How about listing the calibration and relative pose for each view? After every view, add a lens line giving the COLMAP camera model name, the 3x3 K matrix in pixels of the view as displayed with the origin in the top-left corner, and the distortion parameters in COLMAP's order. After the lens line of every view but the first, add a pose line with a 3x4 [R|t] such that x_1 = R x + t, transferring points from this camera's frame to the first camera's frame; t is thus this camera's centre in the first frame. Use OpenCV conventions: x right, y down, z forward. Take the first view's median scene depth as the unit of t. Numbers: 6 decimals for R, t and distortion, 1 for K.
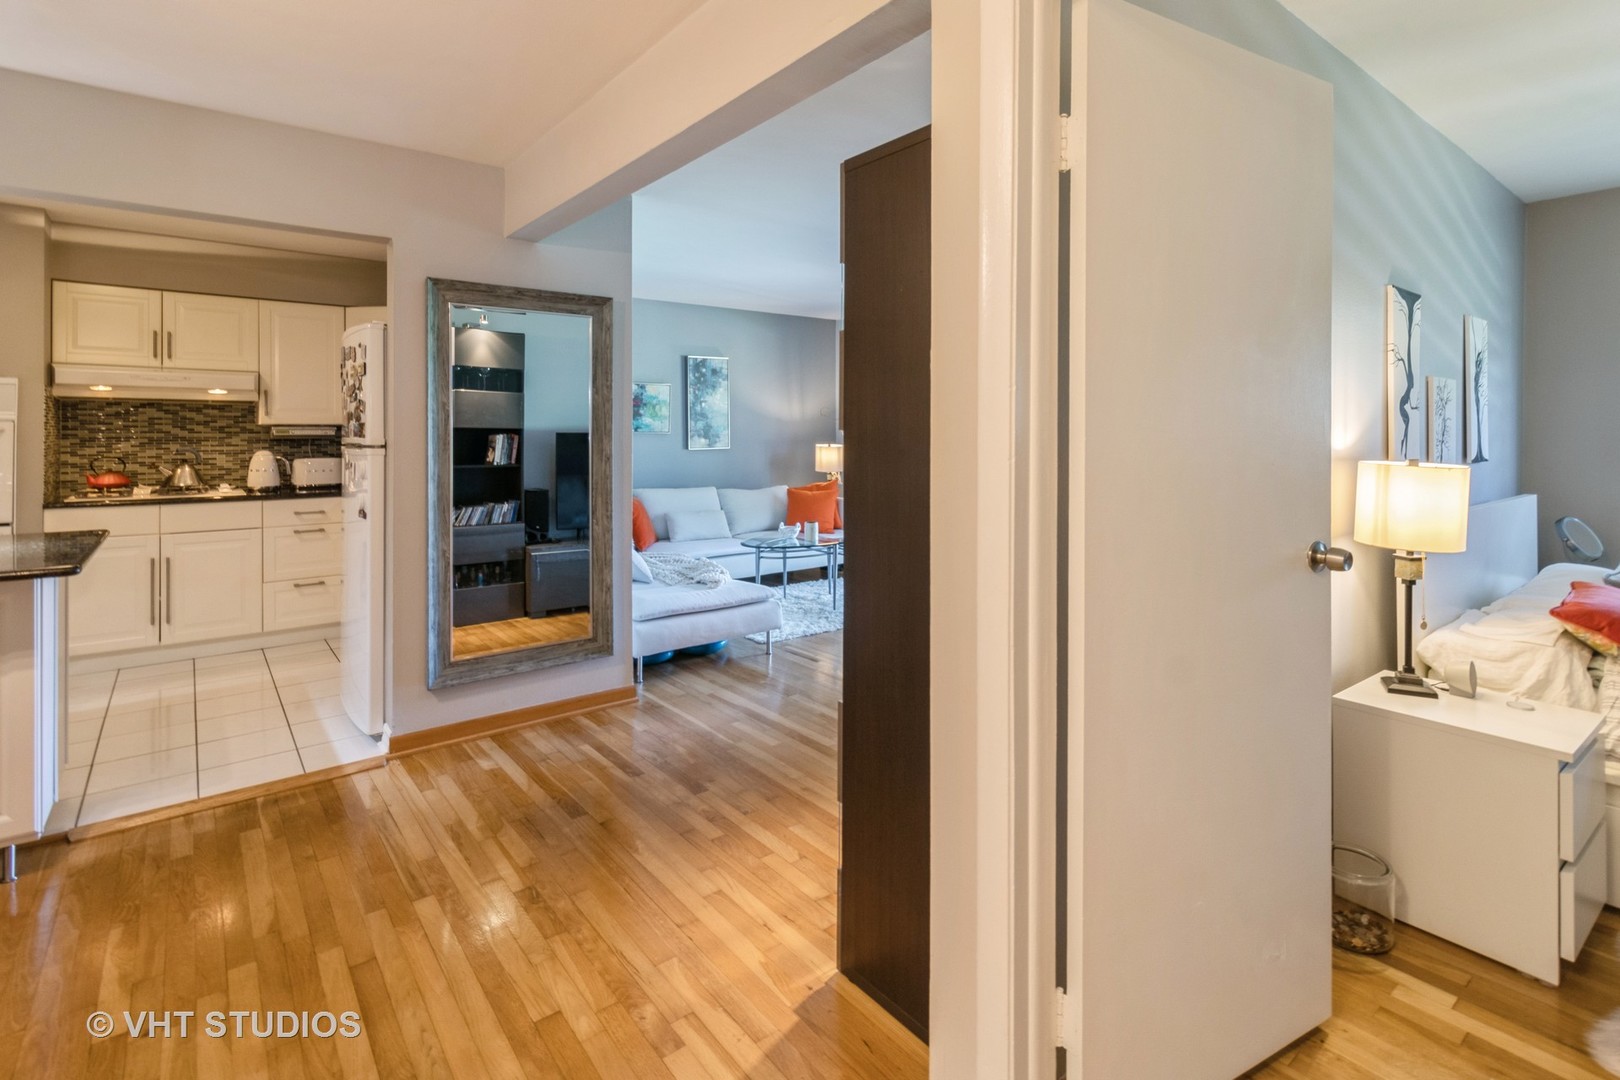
lens RADIAL K [[789.1, 0, 807.9], [0, 789.1, 429.6], [0, 0, 1]] dist [-0.000162, 0.000067]
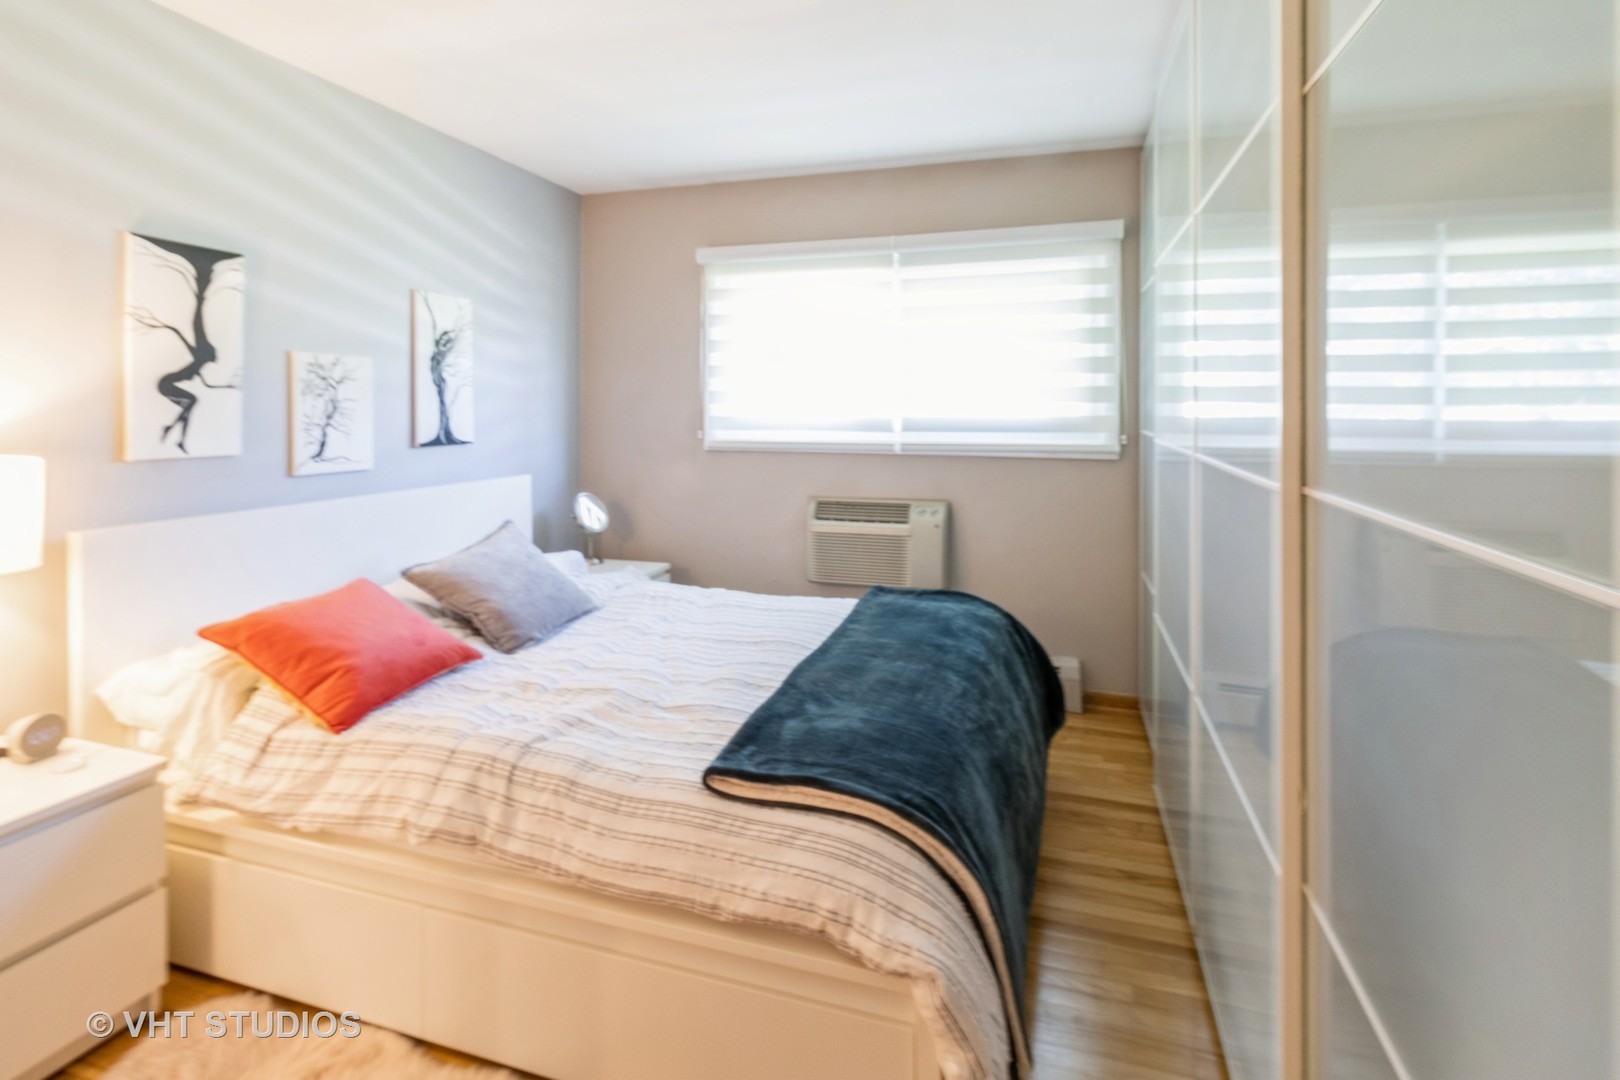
lens RADIAL K [[781.8, 0, 810.0], [0, 781.8, 408.1], [0, 0, 1]] dist [0.000155, -0.000547]
pose [[0.823695, 0.001179, 0.567031, 1.004650], [-0.003046, 0.999993, 0.002345, -0.010141], [-0.567024, -0.003659, 0.823693, -0.050632]]
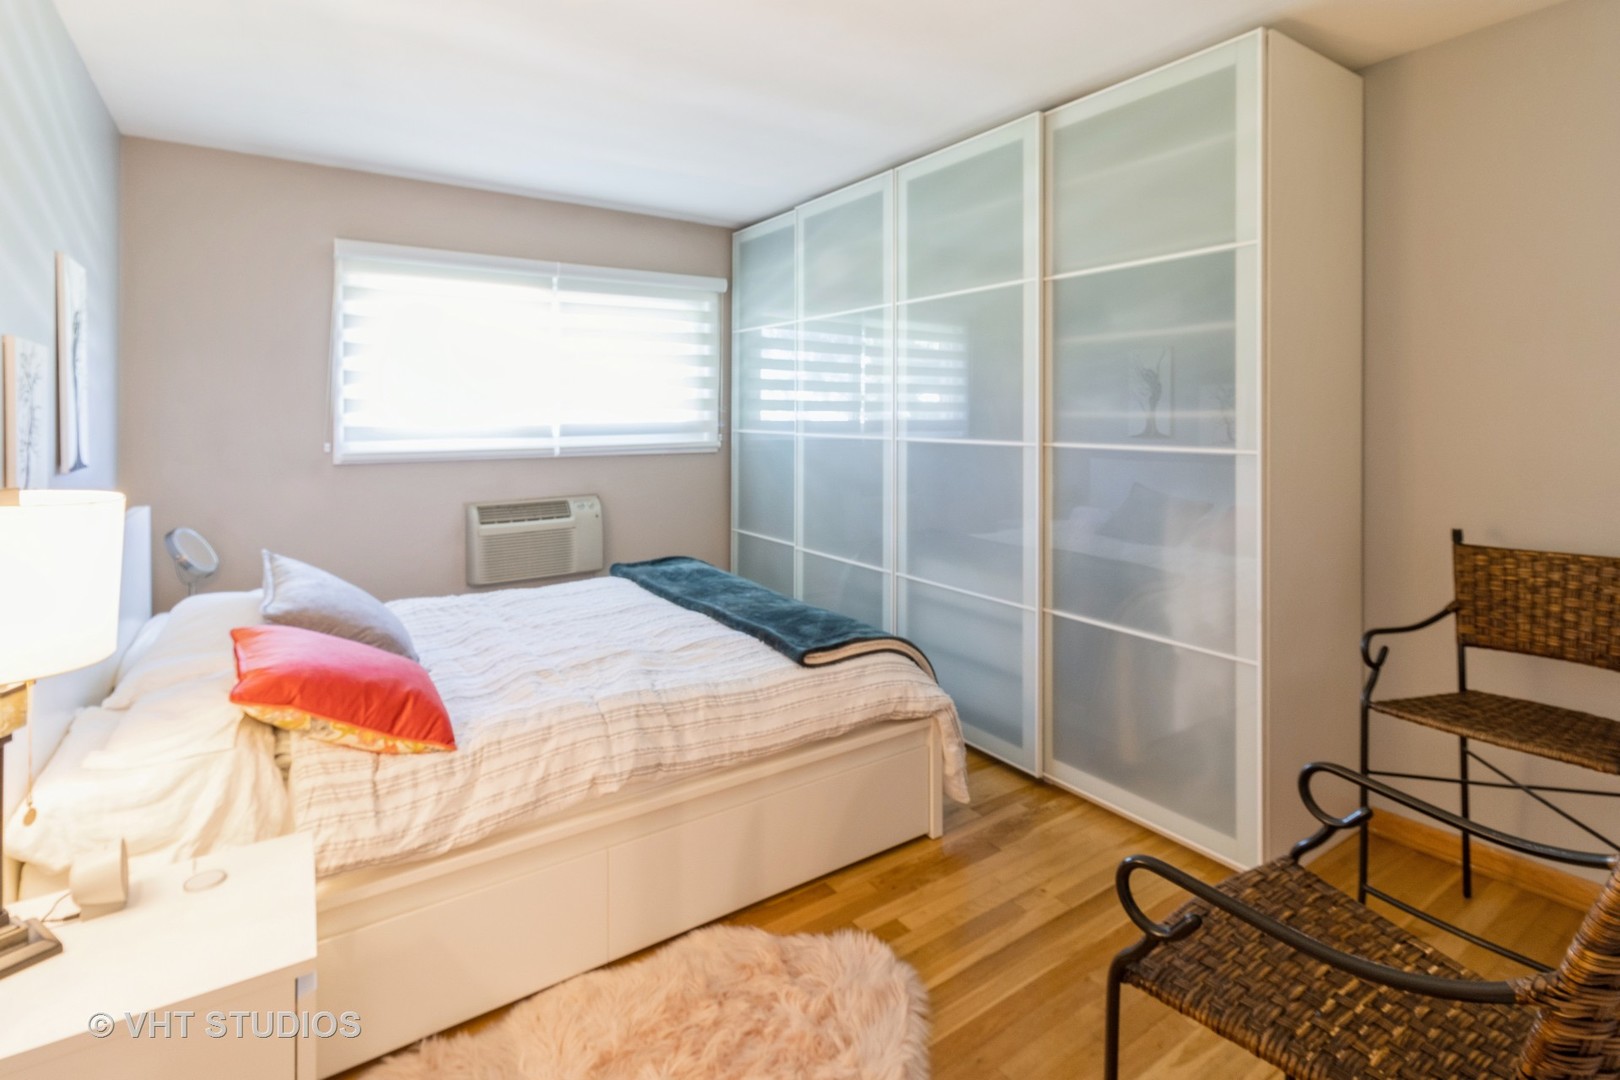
lens RADIAL K [[781.8, 0, 810.0], [0, 781.8, 408.1], [0, 0, 1]] dist [0.000155, -0.000547]
pose [[0.065383, 0.008385, 0.997825, 0.311140], [0.004254, 0.999953, -0.008681, -0.006484], [-0.997851, 0.004812, 0.065344, 0.466257]]
